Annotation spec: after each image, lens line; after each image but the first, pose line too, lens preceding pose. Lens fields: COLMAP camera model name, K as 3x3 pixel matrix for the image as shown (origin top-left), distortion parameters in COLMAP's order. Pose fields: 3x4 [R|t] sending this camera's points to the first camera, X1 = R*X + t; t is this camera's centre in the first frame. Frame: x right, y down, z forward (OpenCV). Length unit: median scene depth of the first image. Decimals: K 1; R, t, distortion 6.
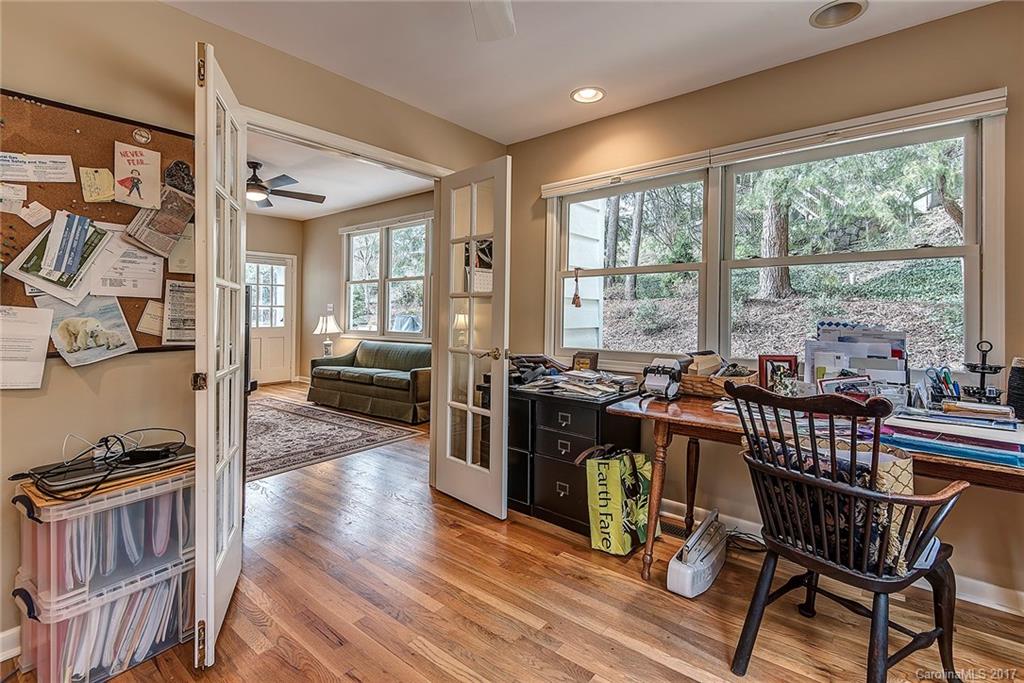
lens RADIAL K [[473.5, 0, 509.1], [0, 473.5, 309.5], [0, 0, 1]] dist [0.014479, -0.002300]
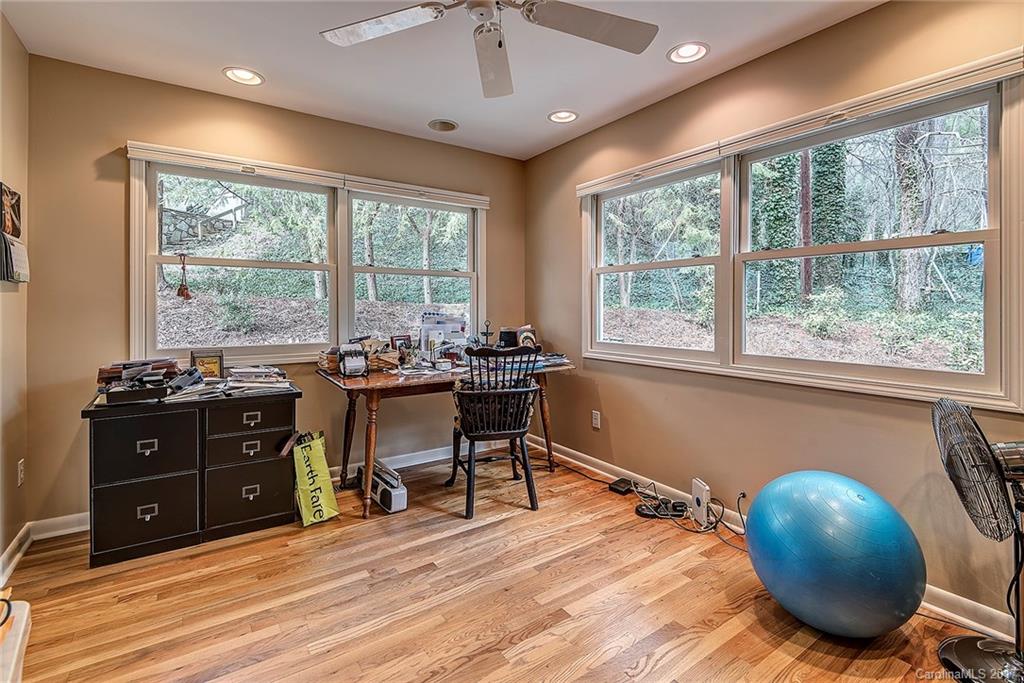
lens RADIAL K [[473.5, 0, 523.1], [0, 473.5, 311.0], [0, 0, 1]] dist [0.014479, -0.002300]
pose [[0.263491, -0.006524, 0.964640, -0.753537], [-0.007045, 0.999937, 0.008687, 0.004849], [-0.964636, -0.009085, 0.263428, 0.258206]]
